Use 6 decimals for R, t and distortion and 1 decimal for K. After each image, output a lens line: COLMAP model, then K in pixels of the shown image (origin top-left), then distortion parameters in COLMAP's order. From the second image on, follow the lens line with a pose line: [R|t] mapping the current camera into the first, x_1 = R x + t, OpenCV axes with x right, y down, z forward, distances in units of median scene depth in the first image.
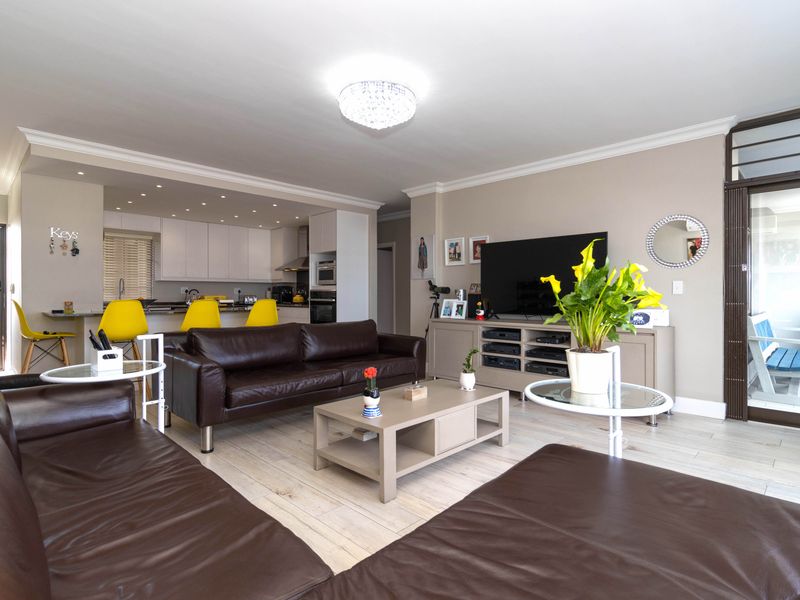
lens RADIAL K [[450.8, 0, 389.8], [0, 450.8, 299.2], [0, 0, 1]] dist [-0.000626, -0.000029]
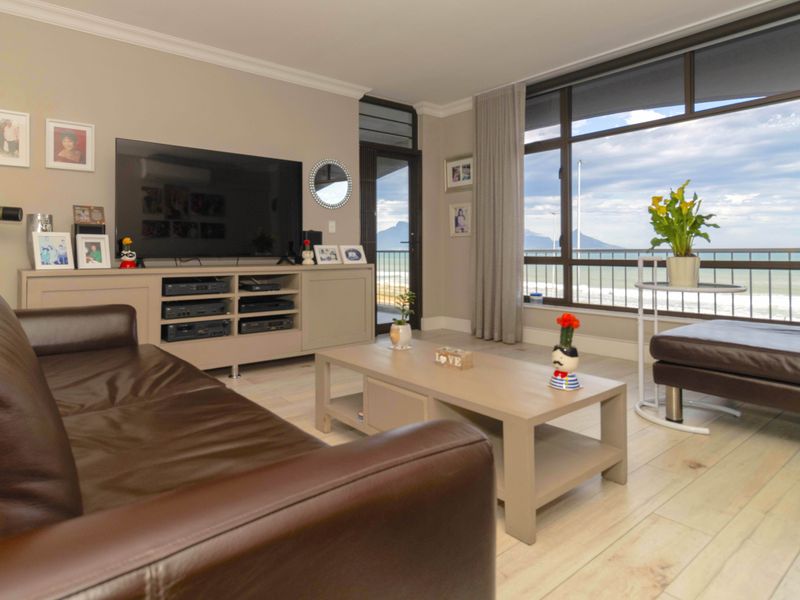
lens RADIAL K [[485.9, 0, 395.3], [0, 485.9, 243.6], [0, 0, 1]] dist [-0.000664, 0.000828]
pose [[0.078023, 0.013559, 0.996859, -0.391975], [0.010020, 0.999846, -0.014384, 0.025618], [-0.996901, 0.011111, 0.077875, 0.599219]]
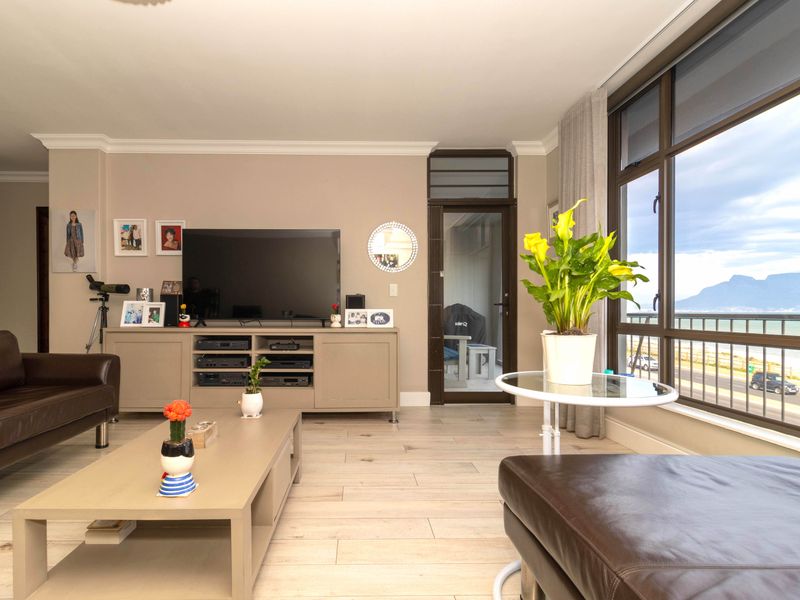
lens RADIAL K [[454.9, 0, 381.1], [0, 454.9, 314.0], [0, 0, 1]] dist [0.005670, 0.001252]
pose [[0.681283, -0.003213, 0.732013, -0.136655], [0.006019, 0.999981, -0.001212, 0.025335], [-0.731996, 0.005232, 0.681289, 0.225313]]
